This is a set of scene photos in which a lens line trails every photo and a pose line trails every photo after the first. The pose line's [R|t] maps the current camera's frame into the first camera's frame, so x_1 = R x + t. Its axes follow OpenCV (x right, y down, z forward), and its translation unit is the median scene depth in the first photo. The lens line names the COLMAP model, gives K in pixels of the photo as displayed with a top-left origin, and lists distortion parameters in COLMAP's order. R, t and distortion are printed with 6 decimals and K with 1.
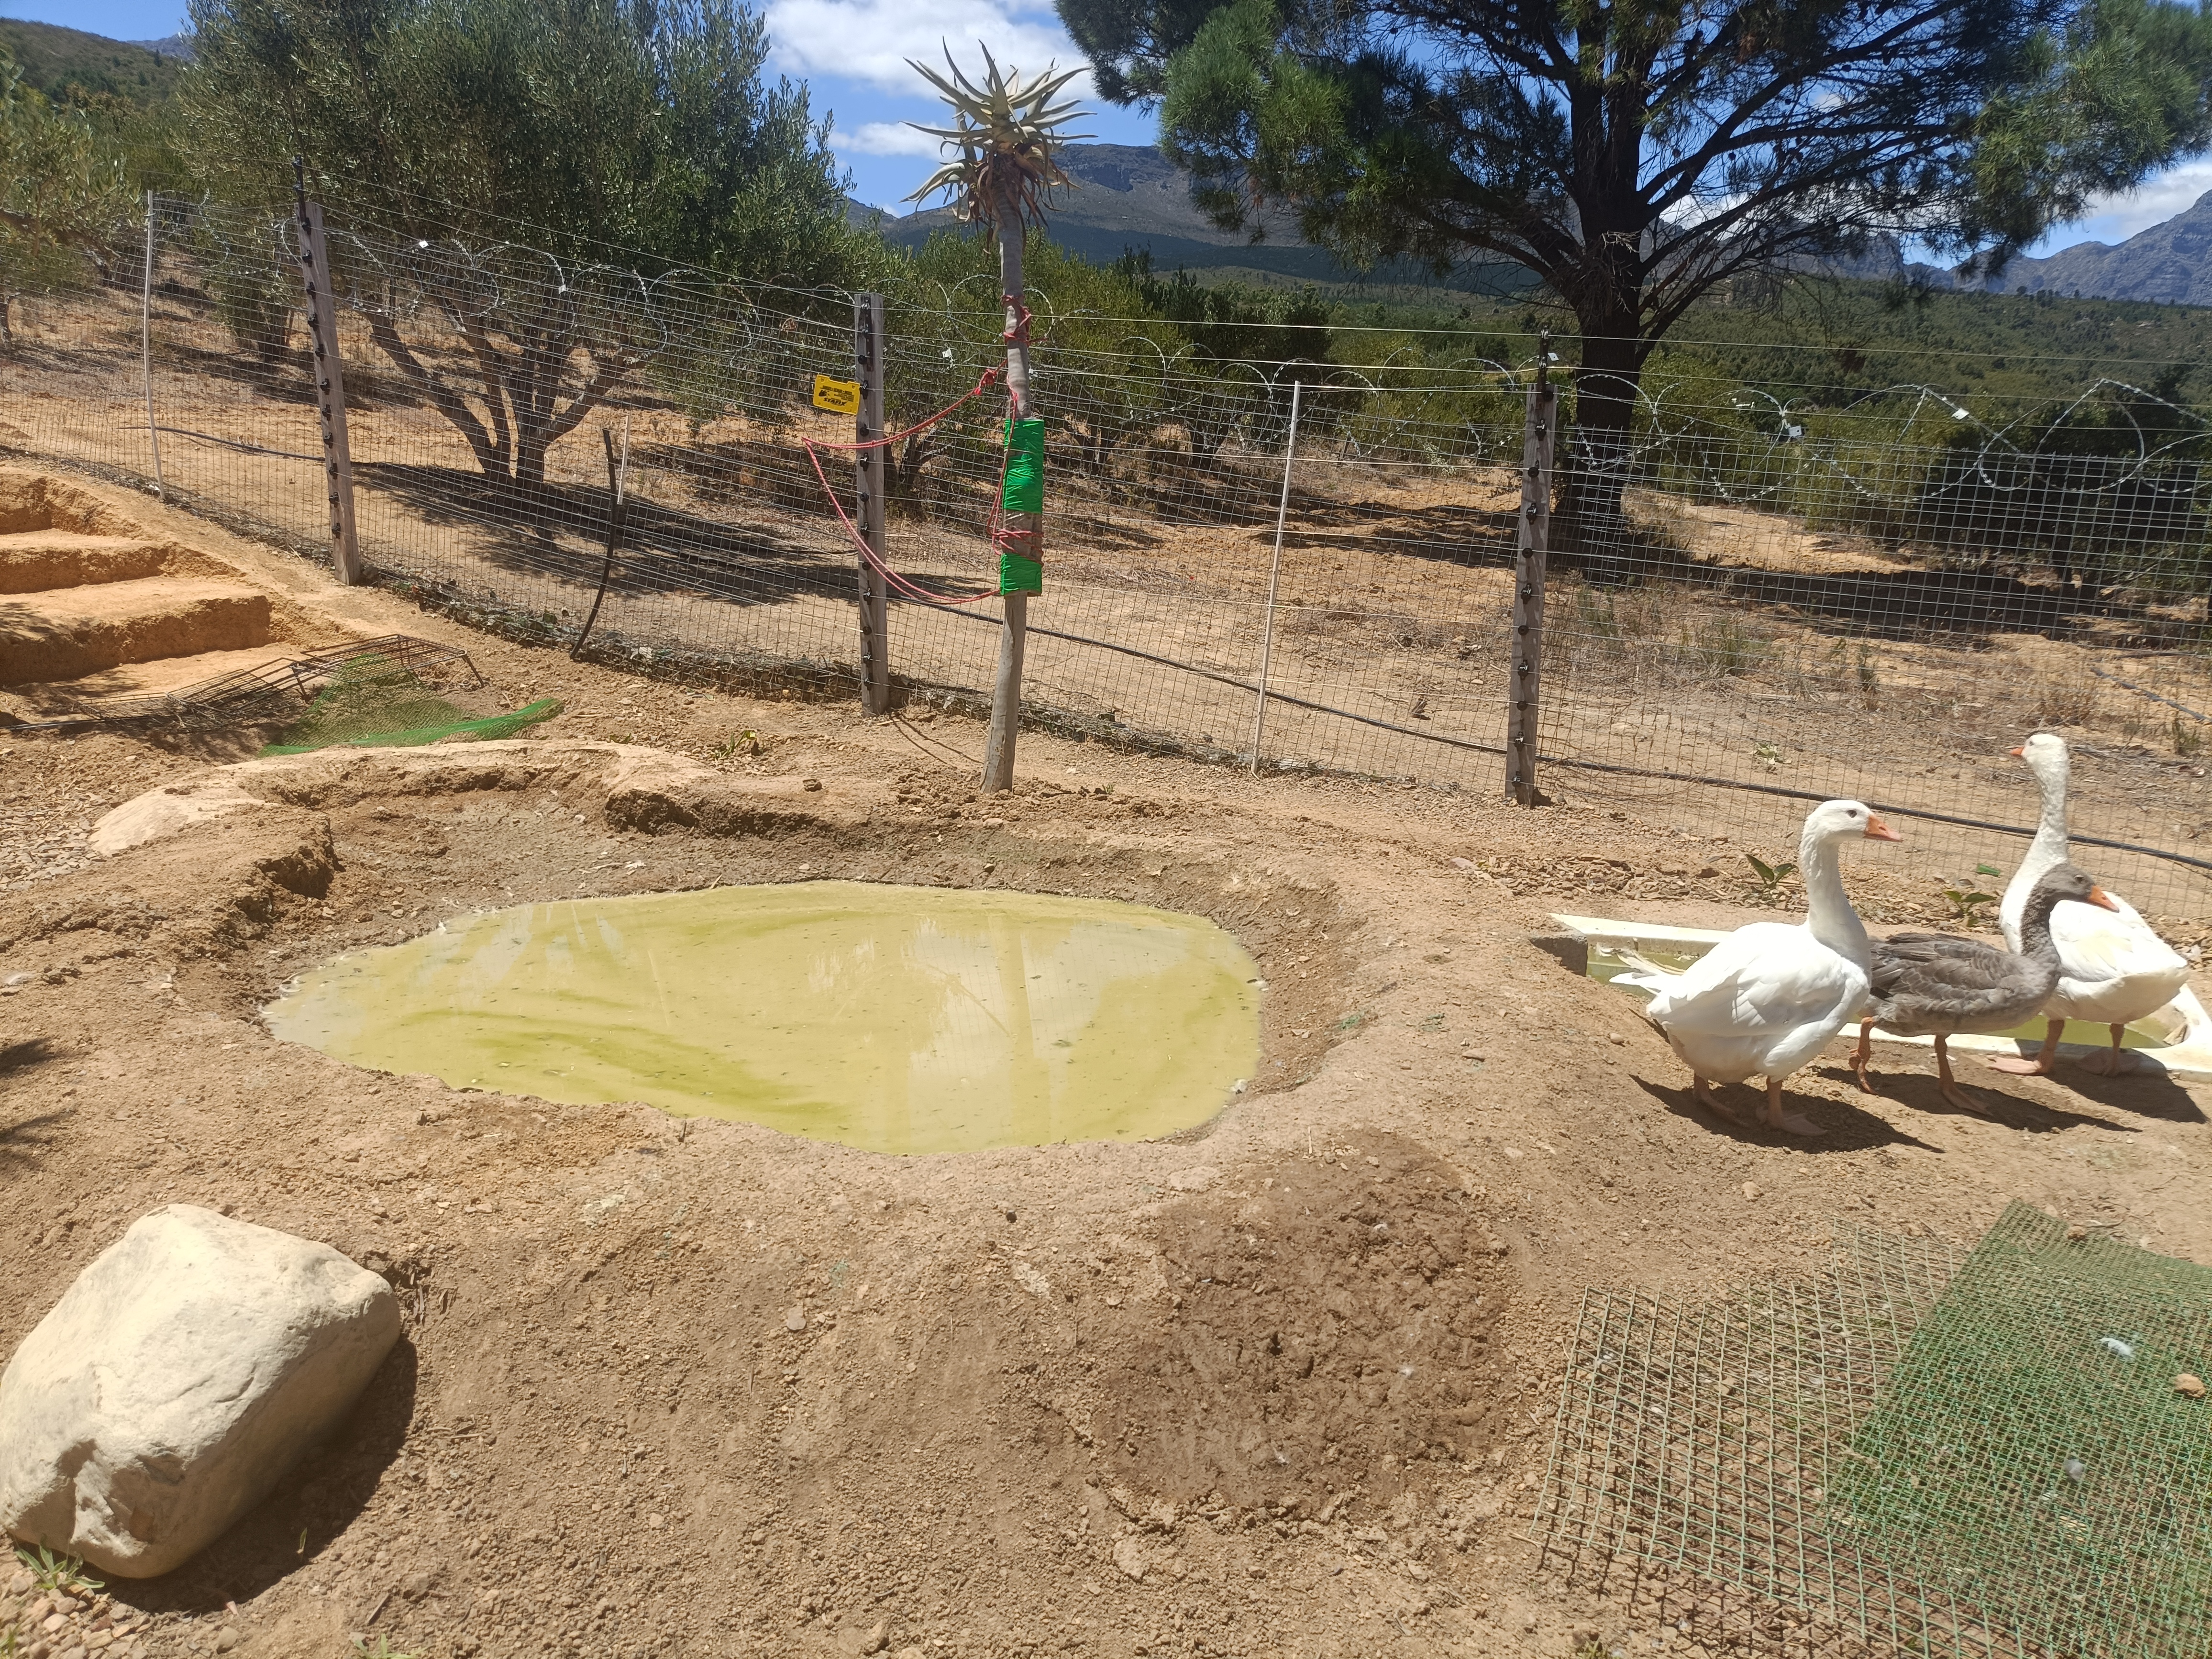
lens RADIAL K [[1662.5, 0, 1106.0], [0, 1662.5, 829.5], [0, 0, 1]] dist [0.019958, 0.003542]
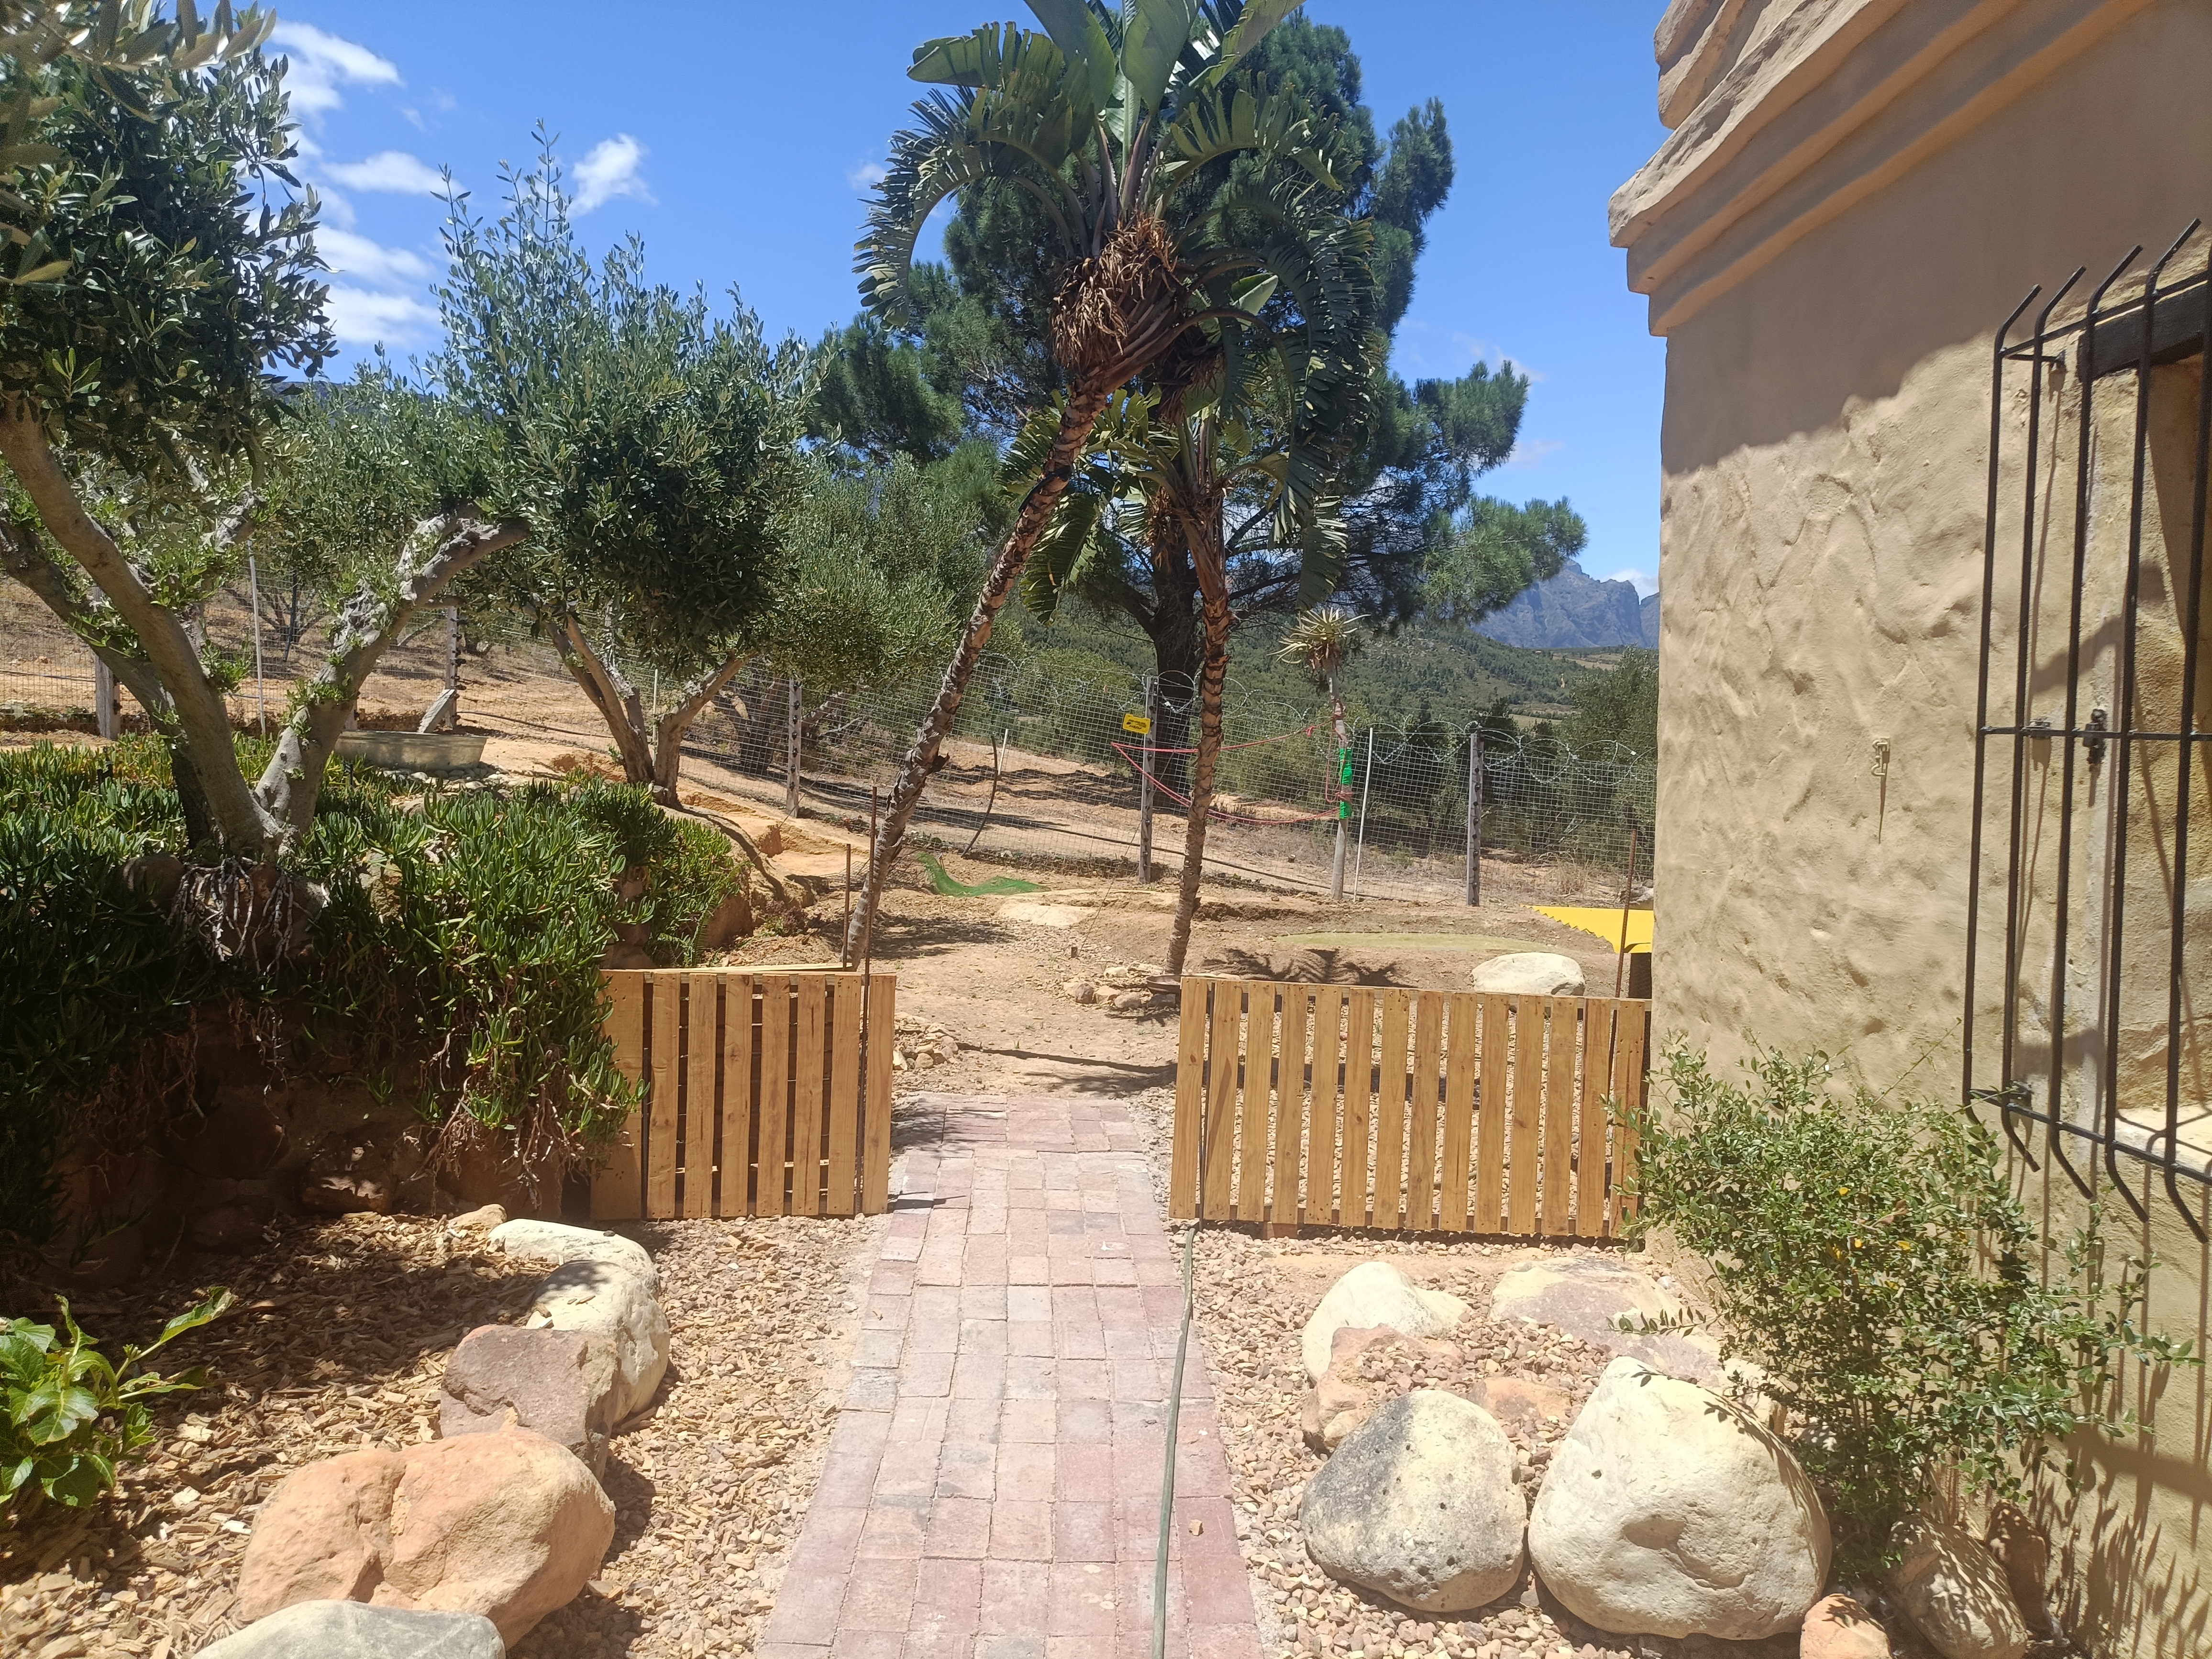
lens RADIAL K [[1662.5, 0, 1106.0], [0, 1662.5, 829.5], [0, 0, 1]] dist [0.019958, 0.003542]
pose [[0.906947, -0.004657, 0.421220, -1.003734], [0.067906, 0.988477, -0.135283, 0.128726], [-0.415737, 0.151297, 0.896812, -0.735590]]
